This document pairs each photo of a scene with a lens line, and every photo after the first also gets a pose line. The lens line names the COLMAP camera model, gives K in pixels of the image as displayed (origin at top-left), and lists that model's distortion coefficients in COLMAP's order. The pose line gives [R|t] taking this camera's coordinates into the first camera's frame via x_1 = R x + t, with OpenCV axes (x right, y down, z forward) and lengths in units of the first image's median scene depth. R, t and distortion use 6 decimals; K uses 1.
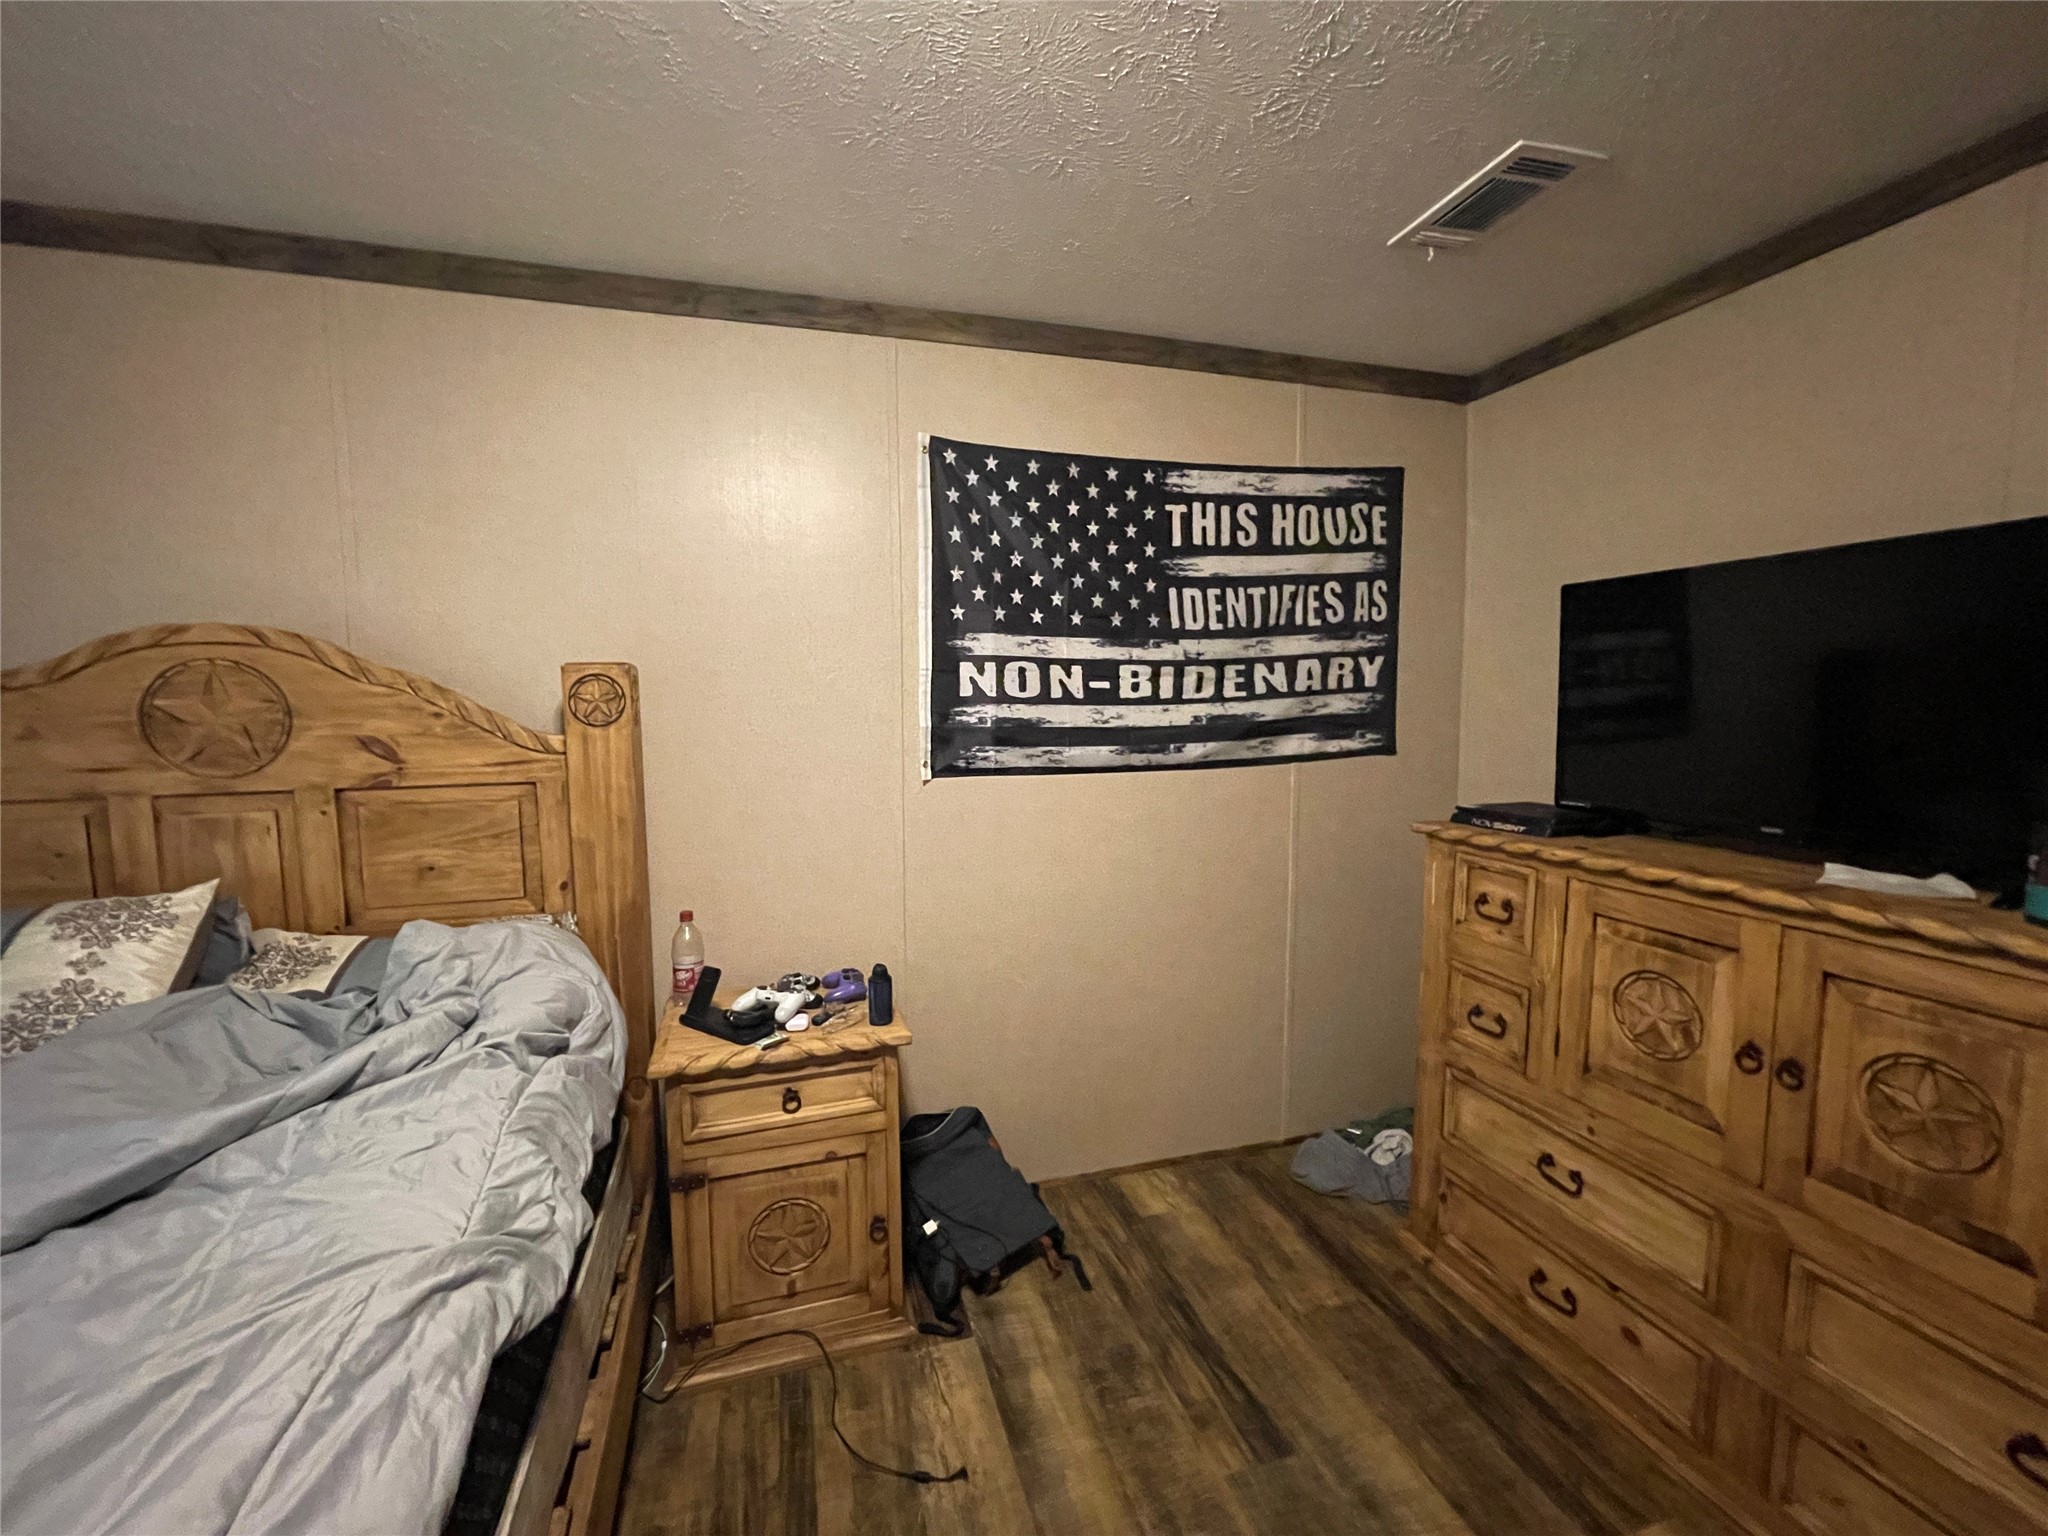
lens RADIAL K [[834.7, 0, 1009.5], [0, 834.7, 767.9], [0, 0, 1]] dist [-0.000845, -0.000254]
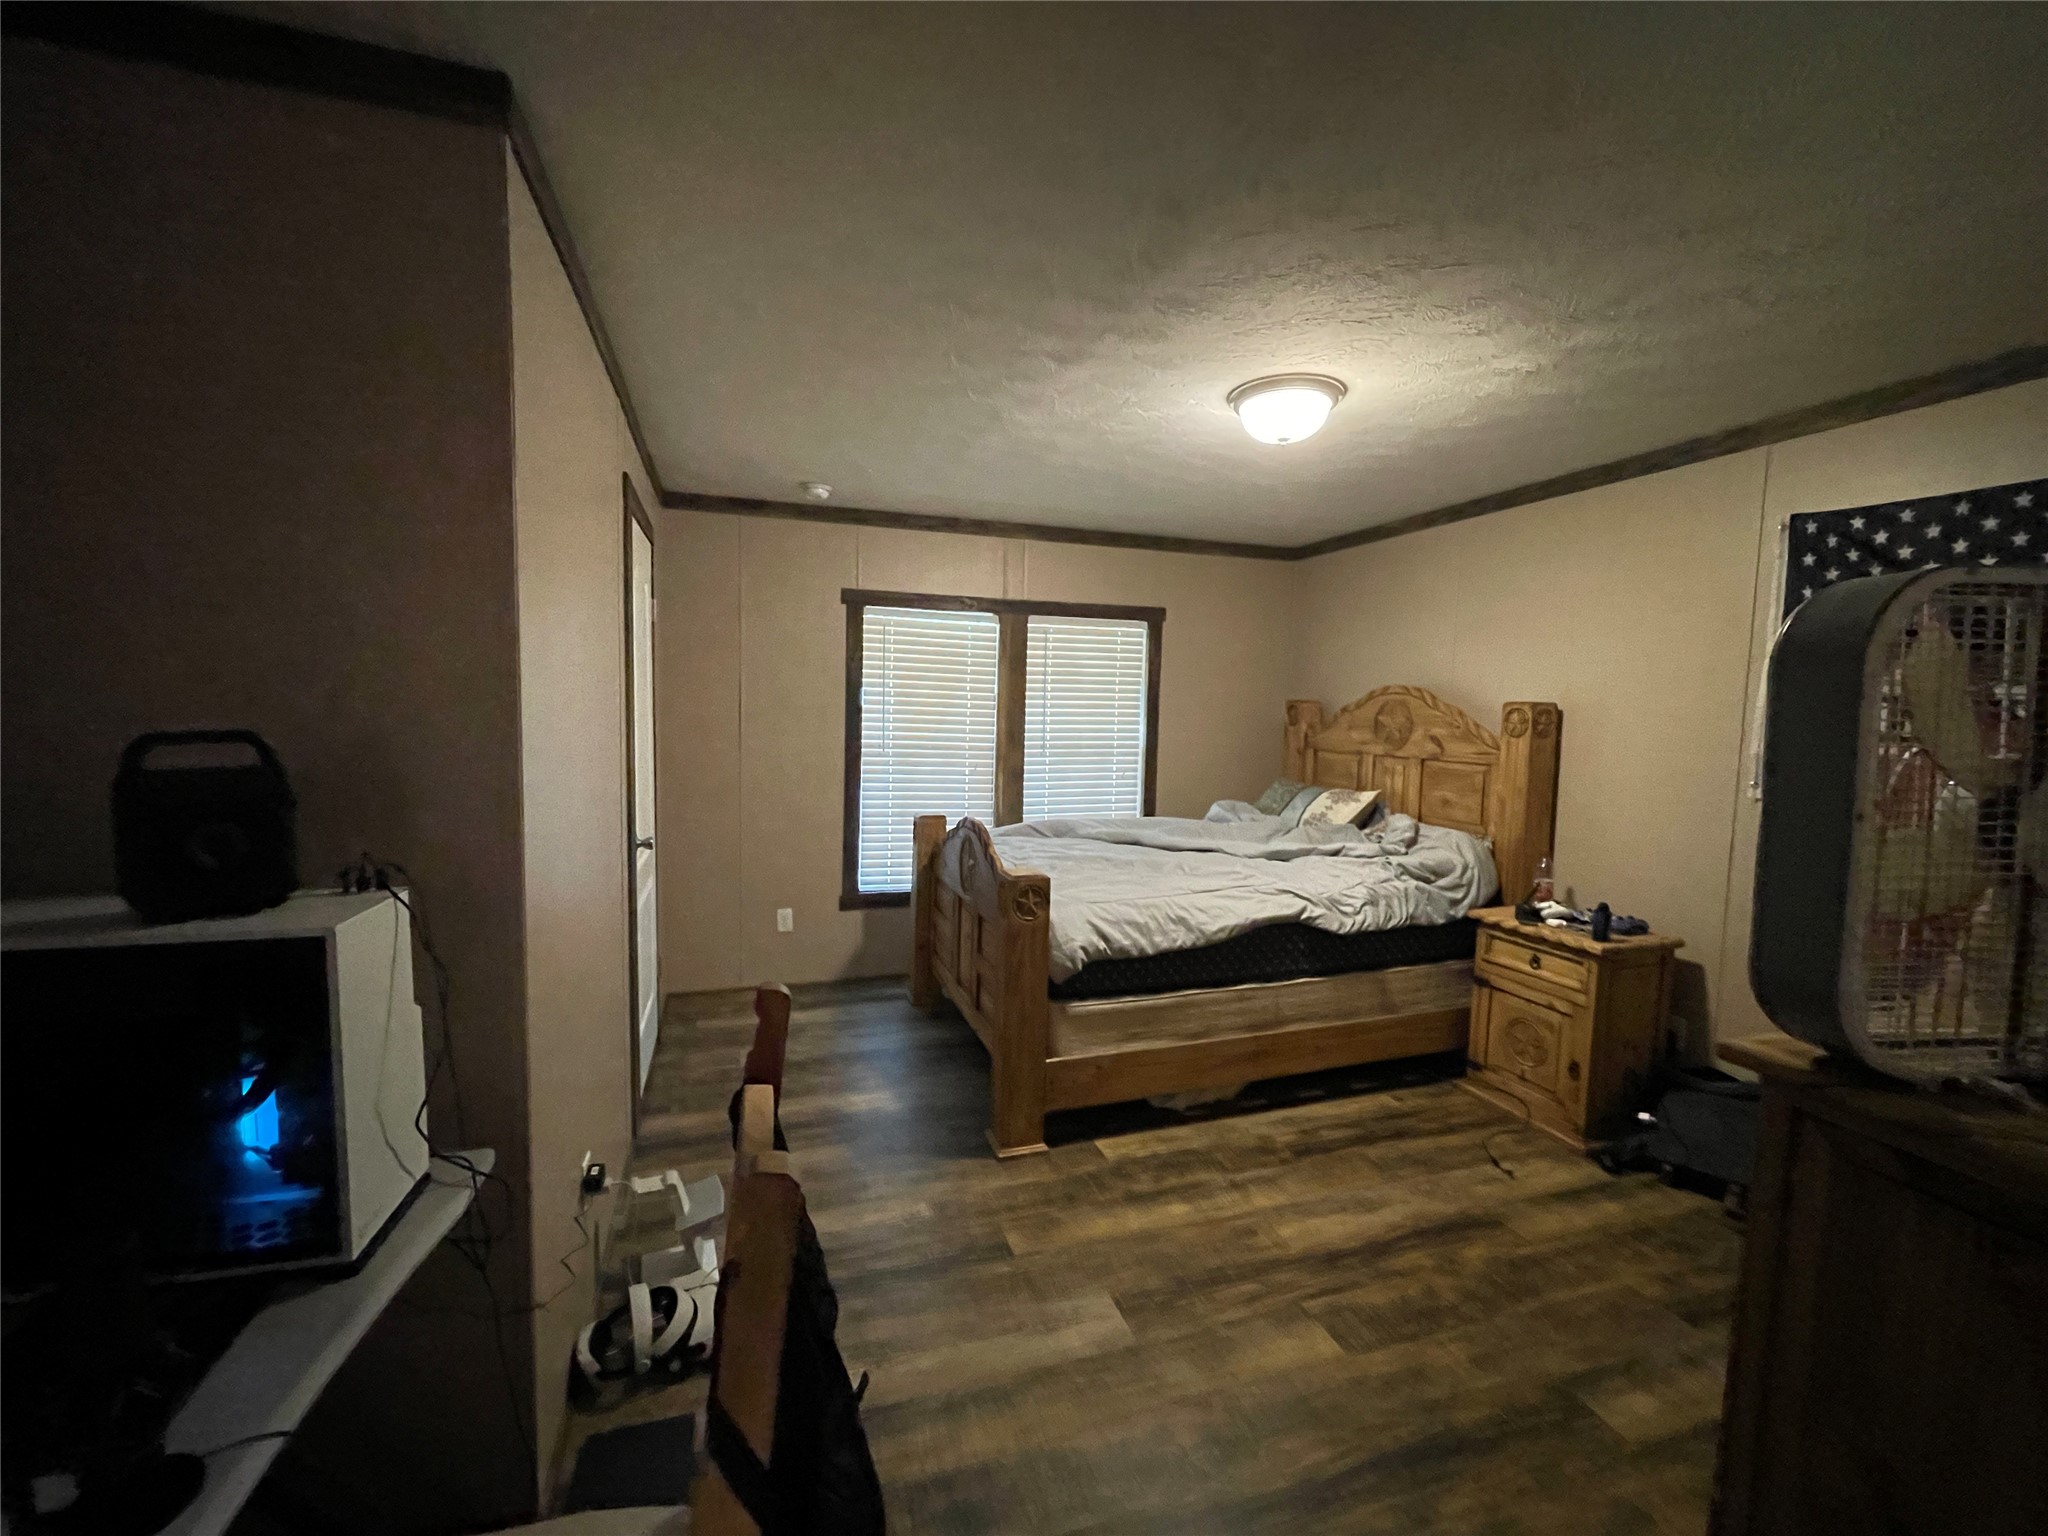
lens RADIAL K [[834.7, 0, 1018.1], [0, 834.7, 769.8], [0, 0, 1]] dist [-0.000845, -0.000254]
pose [[0.035073, 0.087634, -0.995535, 1.349175], [-0.111698, 0.990250, 0.083234, -0.009659], [0.993123, 0.108280, 0.044519, -0.154431]]
